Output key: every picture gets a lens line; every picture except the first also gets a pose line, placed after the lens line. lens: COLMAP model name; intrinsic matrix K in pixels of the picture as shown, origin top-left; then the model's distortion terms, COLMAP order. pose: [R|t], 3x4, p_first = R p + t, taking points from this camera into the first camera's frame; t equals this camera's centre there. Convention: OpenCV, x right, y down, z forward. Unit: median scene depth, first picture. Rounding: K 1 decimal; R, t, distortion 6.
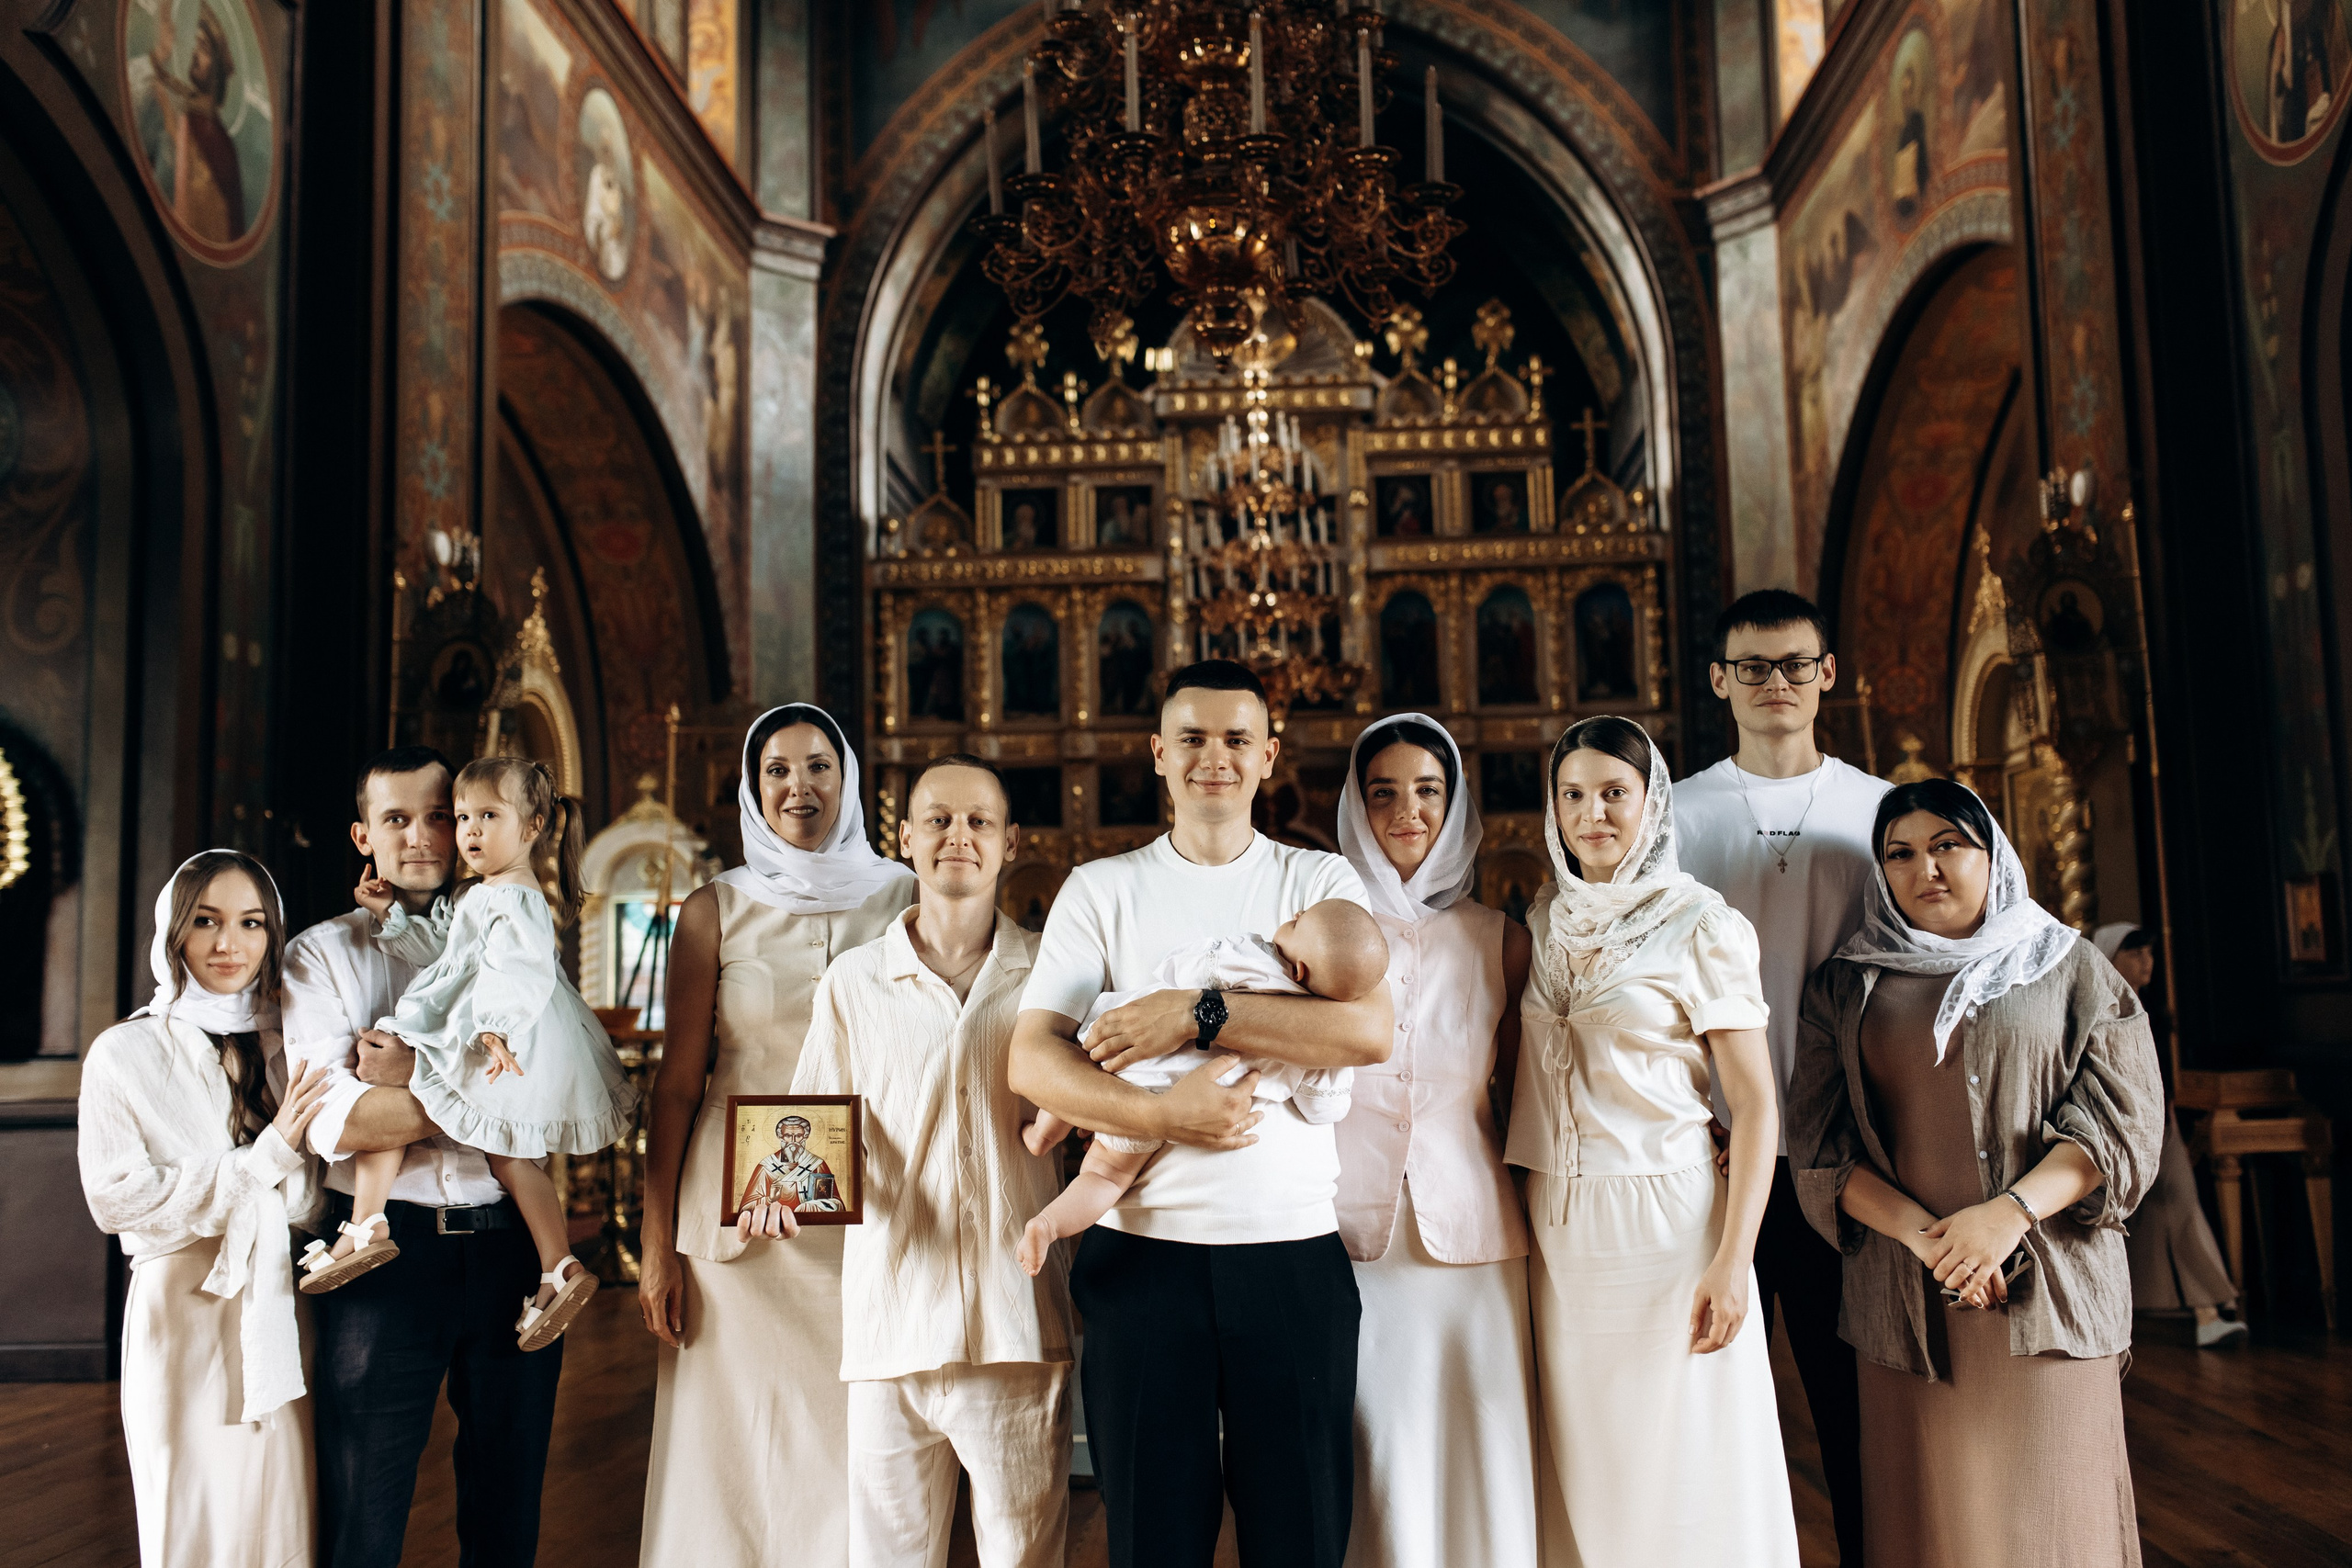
lens RADIAL K [[2519.7, 0, 1179.3], [0, 2519.7, 781.8], [0, 0, 1]] dist [-0.003355, 0.000000]
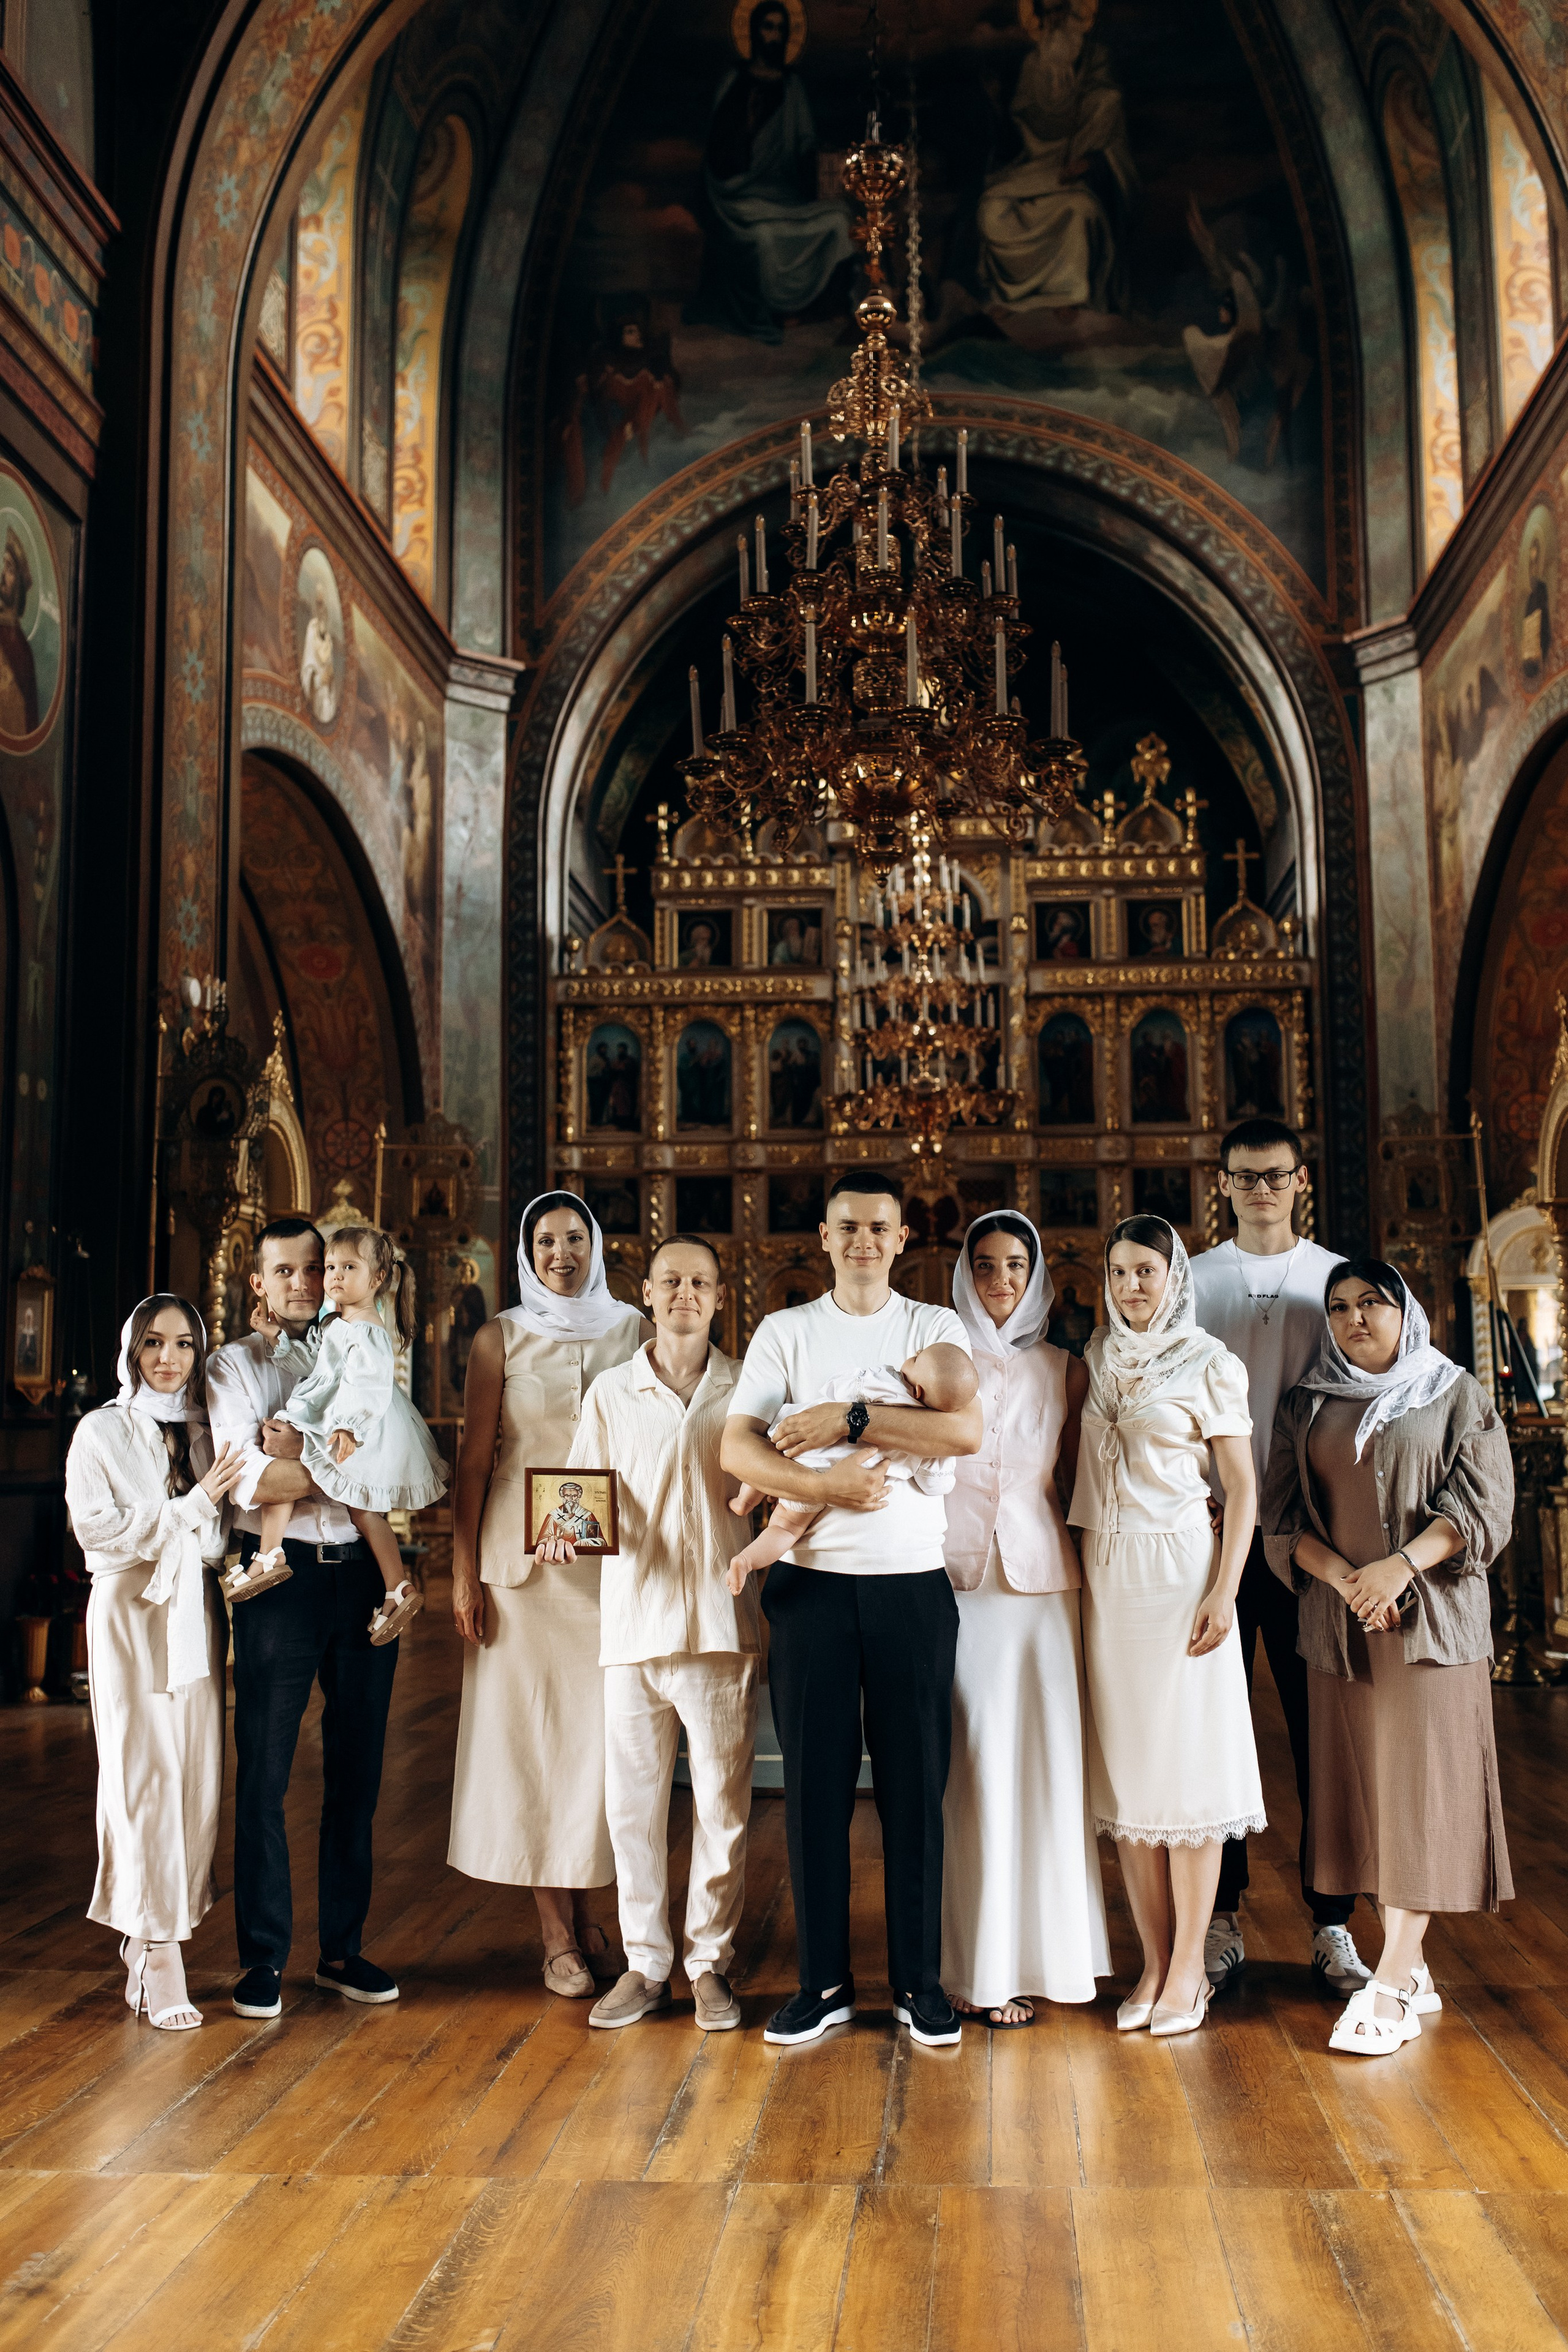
lens RADIAL K [[2519.9, 0, 775.6], [0, 2519.9, 1176.5], [0, 0, 1]] dist [-0.003355, 0.000000]
pose [[0.999520, 0.014024, -0.027608, 0.000945], [-0.014058, 0.999901, -0.001024, -0.012710], [0.027591, 0.001412, 0.999618, -0.127286]]
